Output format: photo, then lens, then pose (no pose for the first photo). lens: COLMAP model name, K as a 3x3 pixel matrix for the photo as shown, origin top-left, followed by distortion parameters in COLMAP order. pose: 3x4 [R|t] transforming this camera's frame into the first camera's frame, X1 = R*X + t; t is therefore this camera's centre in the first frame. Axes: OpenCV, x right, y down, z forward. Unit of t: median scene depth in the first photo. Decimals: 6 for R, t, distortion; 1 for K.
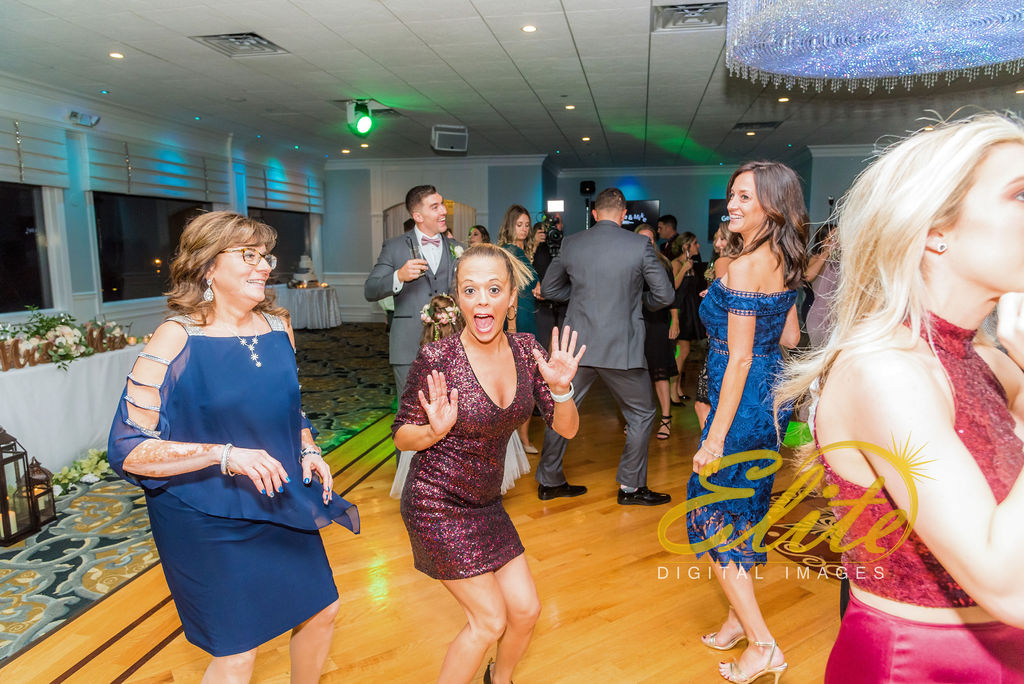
lens RADIAL K [[683.6, 0, 512.0], [0, 683.6, 342.0], [0, 0, 1]] dist [0.064196, 0.000320]
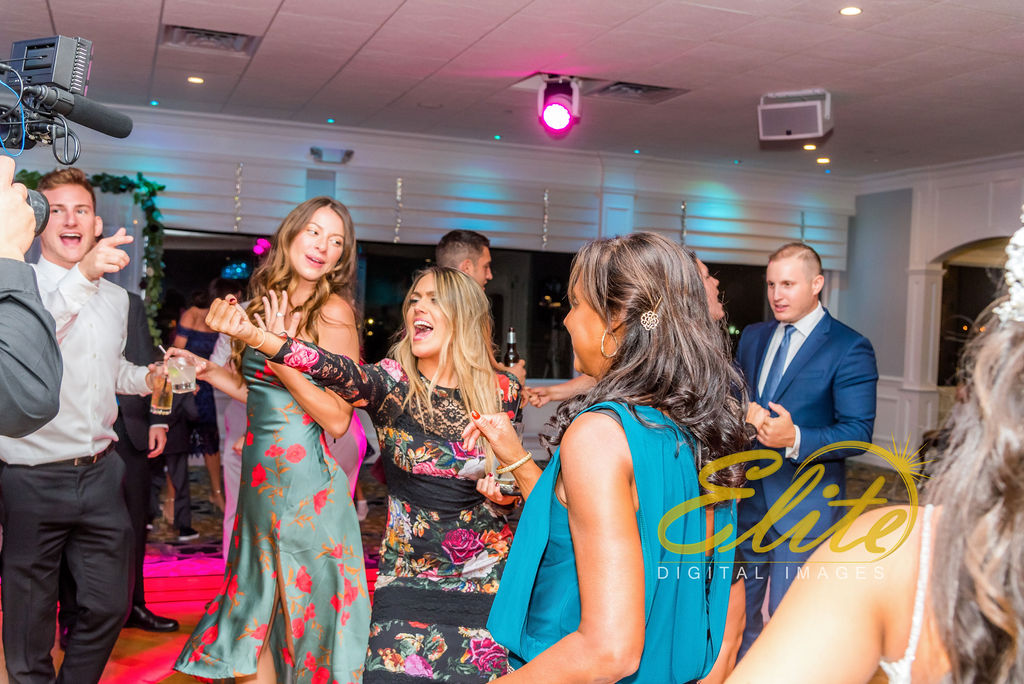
lens RADIAL K [[1037.3, 0, 512.0], [0, 1037.3, 342.0], [0, 0, 1]] dist [0.000394, 0.002998]
pose [[0.498541, 0.056238, -0.865040, 0.486831], [-0.167895, 0.985262, -0.032707, -0.070522], [0.850452, 0.161542, 0.500635, 0.467834]]
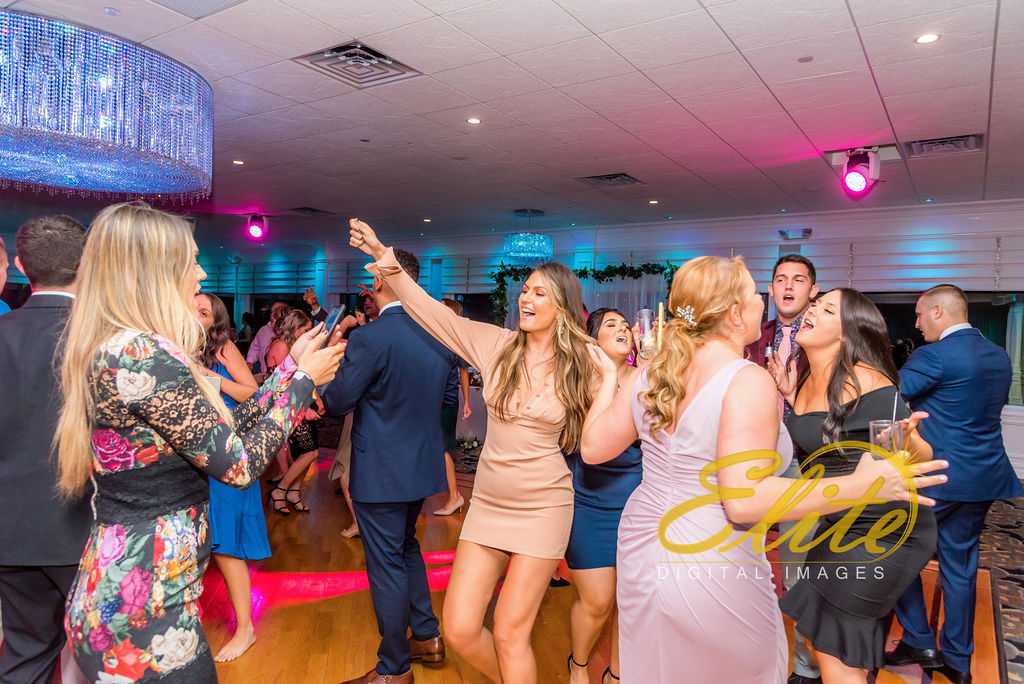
lens RADIAL K [[683.6, 0, 512.0], [0, 683.6, 342.0], [0, 0, 1]] dist [0.064196, 0.000320]
pose [[-0.416209, 0.016654, -0.909117, 0.532723], [-0.162394, 0.982396, 0.092343, -0.133966], [0.894650, 0.186068, -0.406177, 0.867575]]
